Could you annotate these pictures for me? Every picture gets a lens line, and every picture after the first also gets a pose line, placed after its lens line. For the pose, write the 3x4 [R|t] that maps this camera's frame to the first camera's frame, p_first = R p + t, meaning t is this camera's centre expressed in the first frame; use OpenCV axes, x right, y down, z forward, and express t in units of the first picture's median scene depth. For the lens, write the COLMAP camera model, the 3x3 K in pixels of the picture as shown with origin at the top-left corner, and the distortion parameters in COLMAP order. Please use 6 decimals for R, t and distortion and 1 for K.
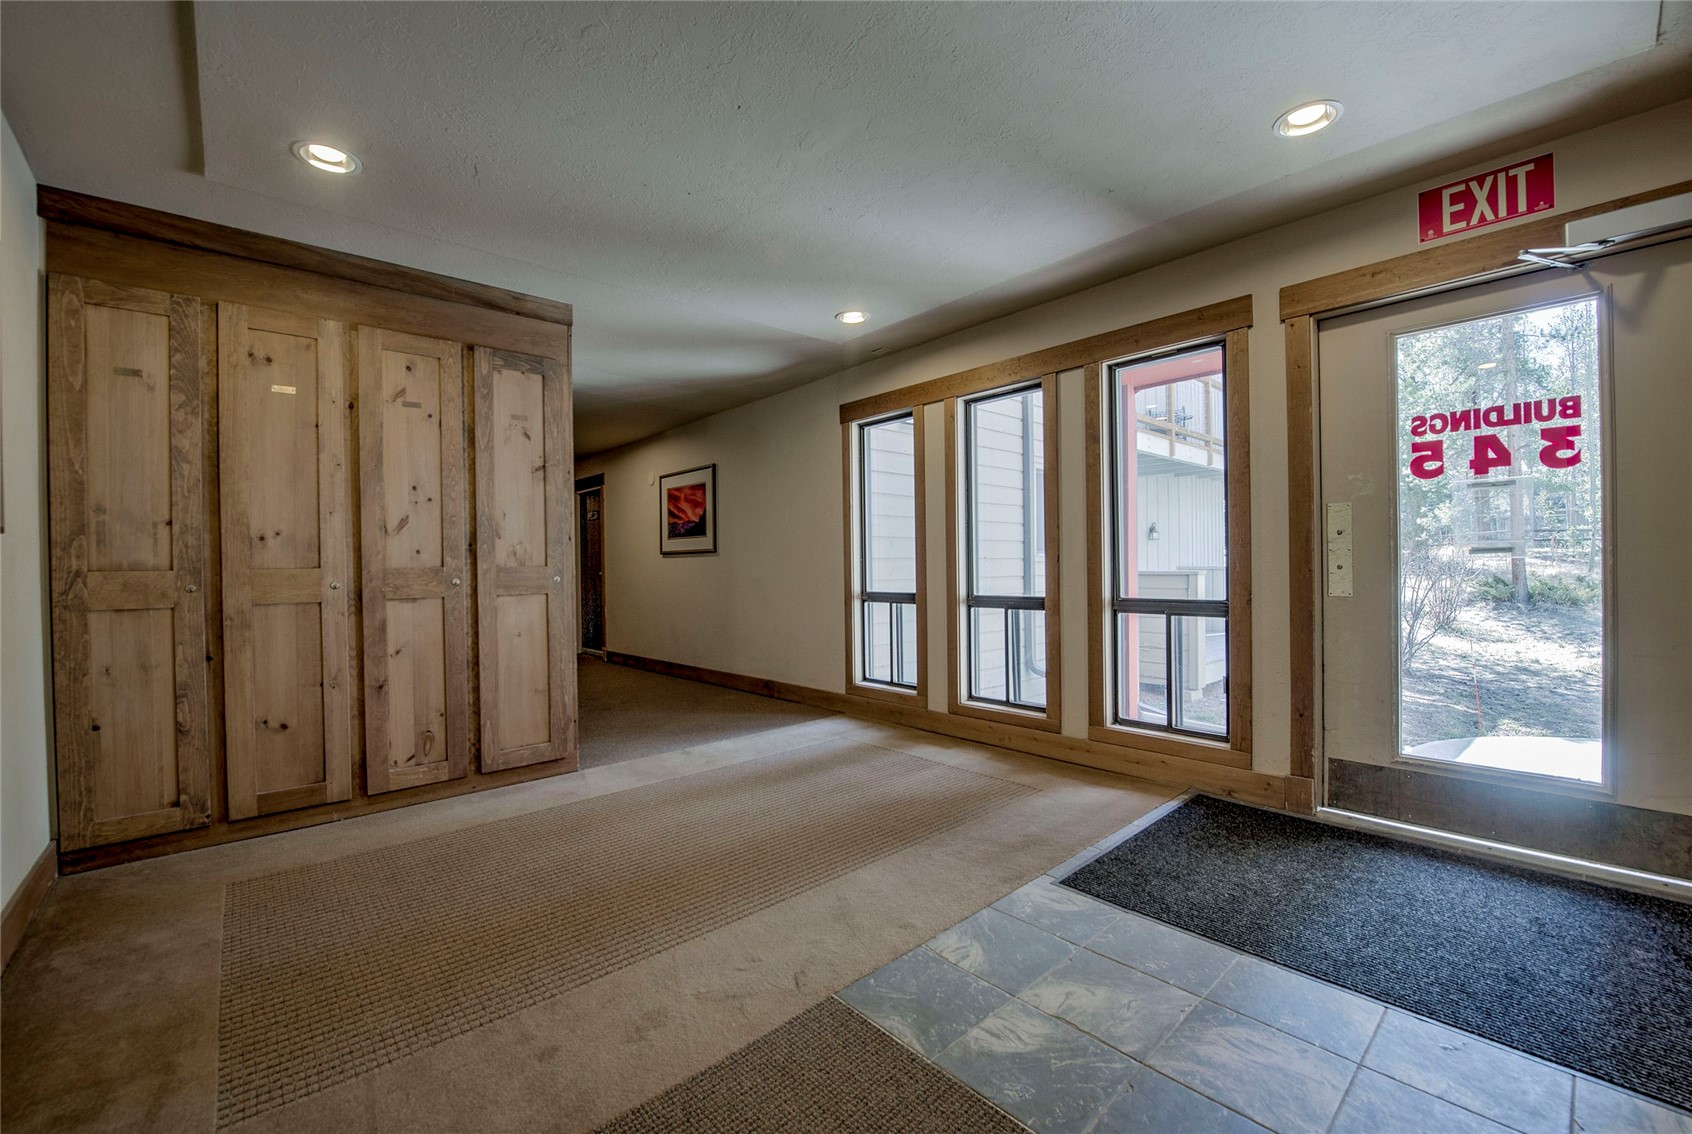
lens RADIAL K [[677.8, 0, 834.1], [0, 677.8, 569.7], [0, 0, 1]] dist [-0.016012, -0.001940]
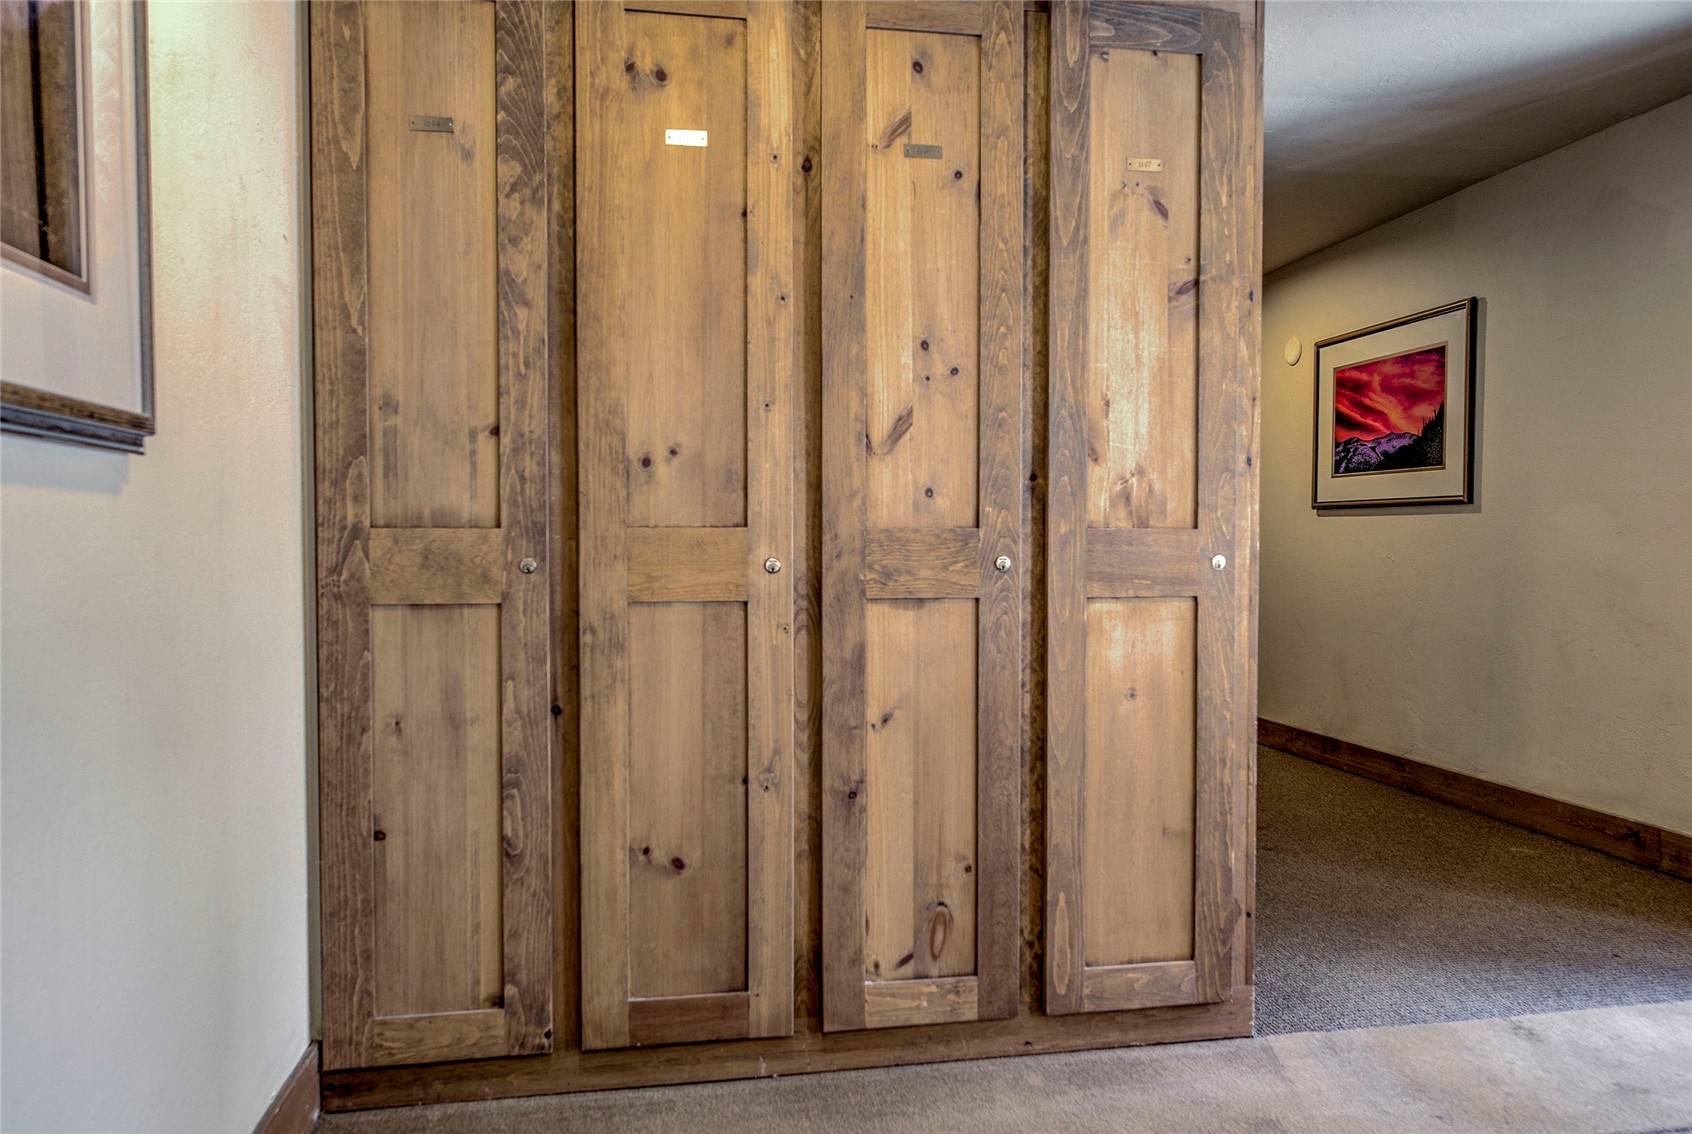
lens RADIAL K [[1165.4, 0, 849.4], [0, 1165.4, 562.8], [0, 0, 1]] dist [0.016468, -0.001104]
pose [[0.854648, 0.026793, -0.518515, -0.284637], [-0.016484, 0.999564, 0.024480, 0.001398], [0.518946, -0.012375, 0.854718, 0.346181]]
